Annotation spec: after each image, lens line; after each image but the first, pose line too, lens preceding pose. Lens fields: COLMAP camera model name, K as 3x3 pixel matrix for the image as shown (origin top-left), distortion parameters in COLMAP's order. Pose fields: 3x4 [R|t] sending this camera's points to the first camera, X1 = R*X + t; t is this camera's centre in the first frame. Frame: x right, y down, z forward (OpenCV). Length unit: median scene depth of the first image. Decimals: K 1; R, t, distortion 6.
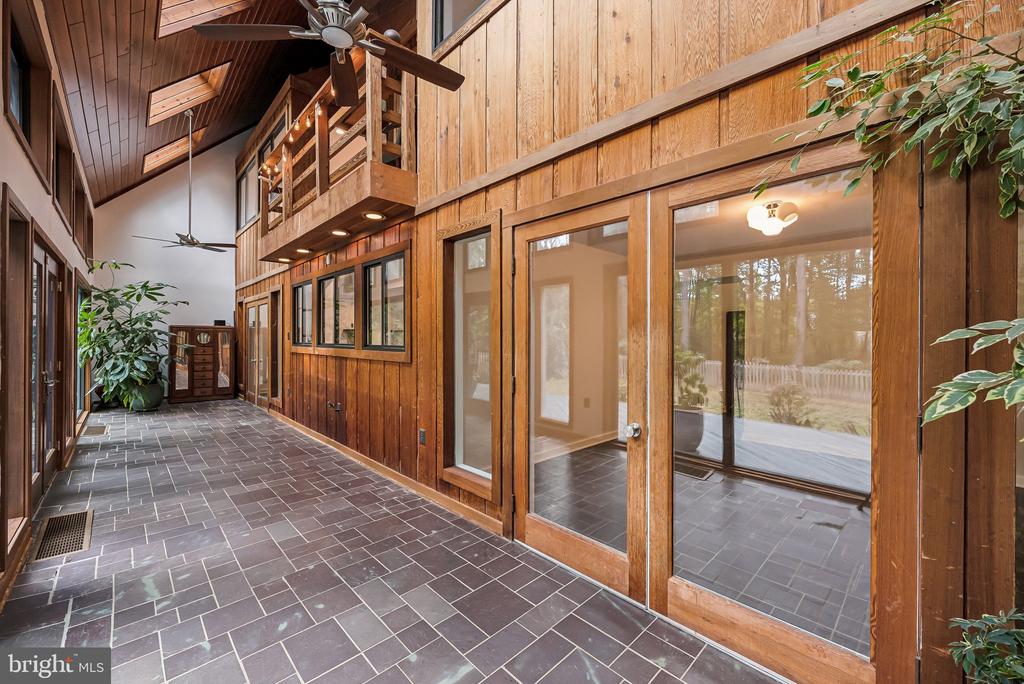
lens RADIAL K [[402.9, 0, 512.7], [0, 402.9, 340.5], [0, 0, 1]] dist [-0.000461, -0.000089]
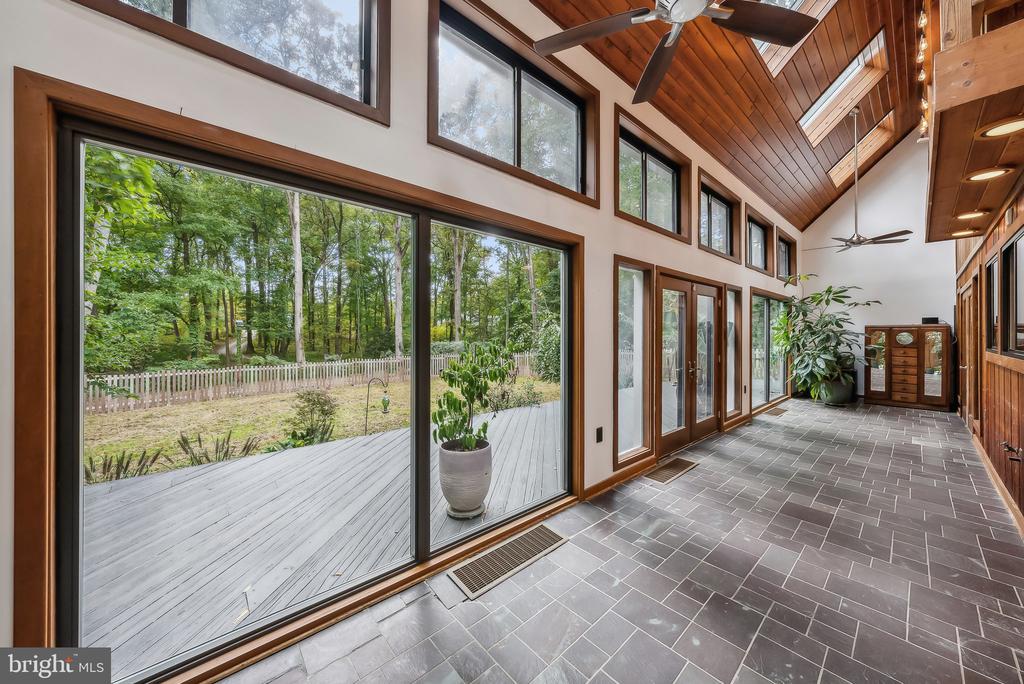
lens RADIAL K [[359.2, 0, 512.6], [0, 359.2, 332.7], [0, 0, 1]] dist [0.000184, 0.000074]
pose [[-0.040226, -0.009003, -0.999150, 0.119731], [-0.006233, 0.999942, -0.008759, -0.008680], [0.999171, 0.005875, -0.040280, 0.209716]]
